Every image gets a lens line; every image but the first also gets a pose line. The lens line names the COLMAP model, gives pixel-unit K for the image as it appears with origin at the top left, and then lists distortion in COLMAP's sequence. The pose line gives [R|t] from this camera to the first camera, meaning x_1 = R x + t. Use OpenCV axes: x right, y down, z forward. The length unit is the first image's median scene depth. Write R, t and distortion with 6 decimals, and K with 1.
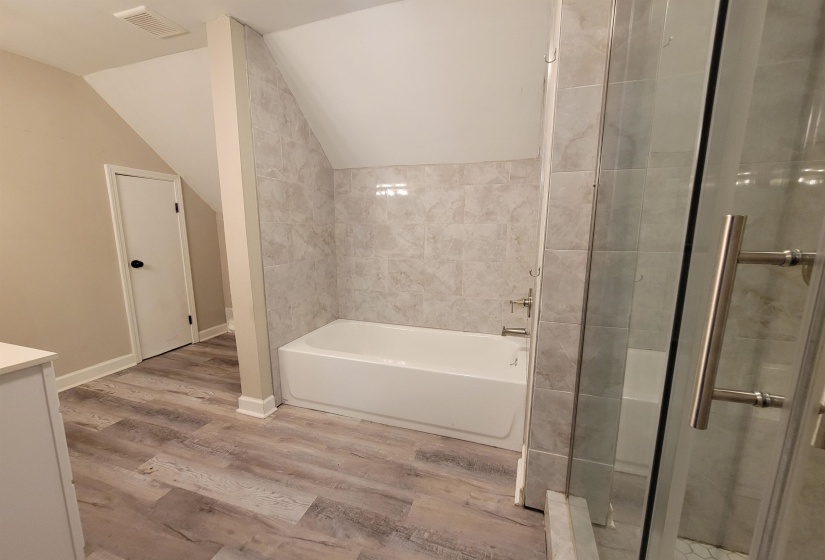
lens RADIAL K [[340.3, 0, 411.8], [0, 340.3, 280.9], [0, 0, 1]] dist [0.002278, -0.000005]
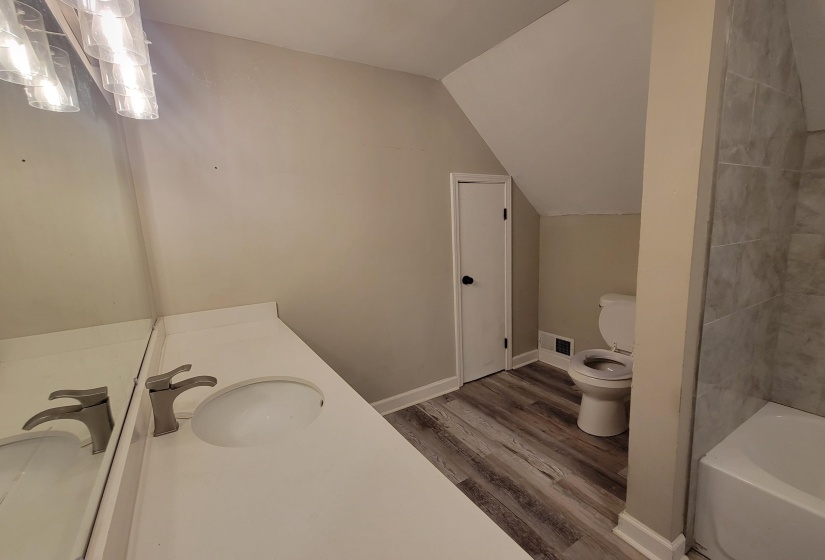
lens RADIAL K [[358.2, 0, 412.3], [0, 358.2, 280.8], [0, 0, 1]] dist [0.016444, 0.000117]
pose [[0.778131, 0.077167, -0.623344, -0.343072], [-0.060902, 0.997018, 0.047401, -0.087773], [0.625142, 0.001078, 0.780510, 0.173901]]
